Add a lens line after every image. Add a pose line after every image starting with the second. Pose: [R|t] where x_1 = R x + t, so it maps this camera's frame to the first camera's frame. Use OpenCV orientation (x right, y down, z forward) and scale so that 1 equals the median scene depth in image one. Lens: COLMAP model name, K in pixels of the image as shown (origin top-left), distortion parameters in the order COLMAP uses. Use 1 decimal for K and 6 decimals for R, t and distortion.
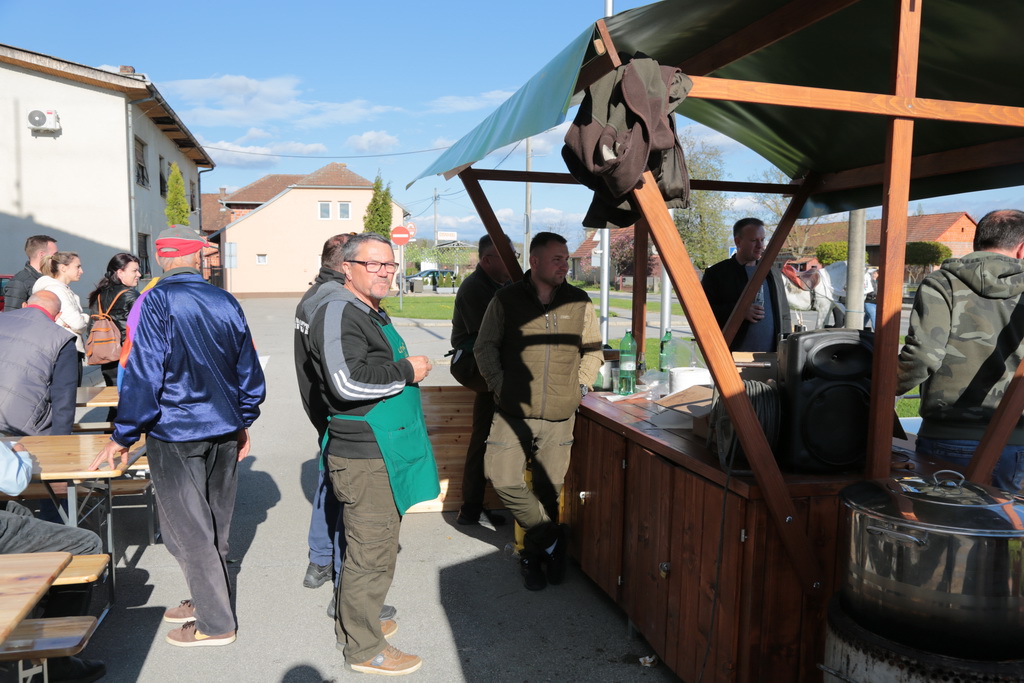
lens RADIAL K [[813.3, 0, 514.3], [0, 813.3, 341.5], [0, 0, 1]] dist [0.005931, 0.000695]
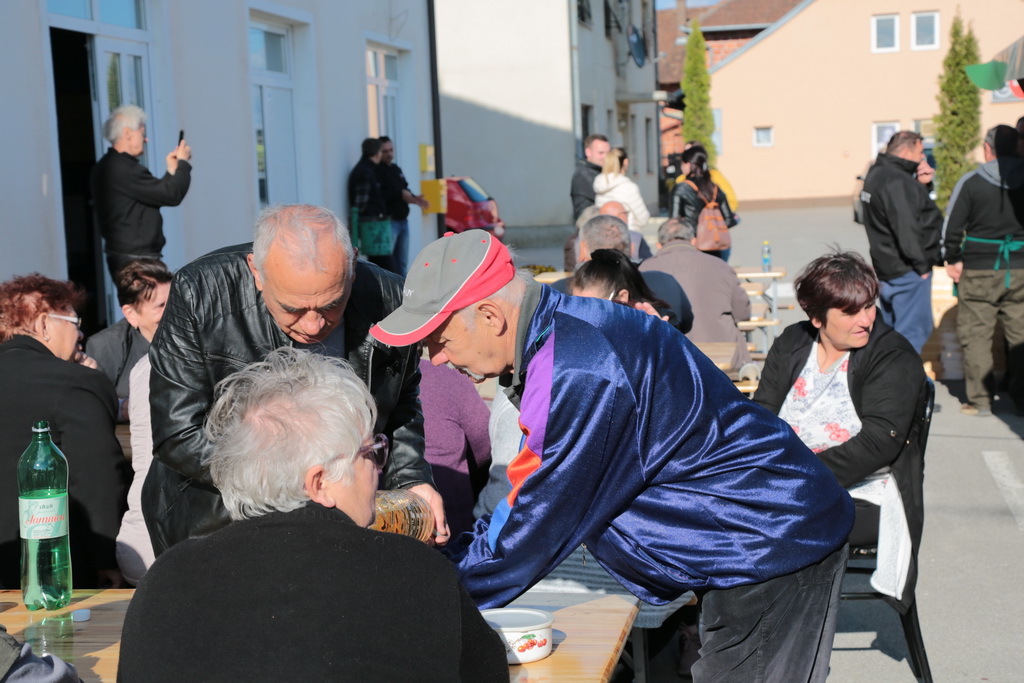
lens RADIAL K [[1996.8, 0, 512.4], [0, 1996.8, 341.4], [0, 0, 1]] dist [-0.089799, 0.000000]
pose [[0.914503, -0.002383, -0.404571, 0.093490], [0.005269, 0.999968, 0.006020, 0.034919], [0.404544, -0.007637, 0.914487, -0.389669]]
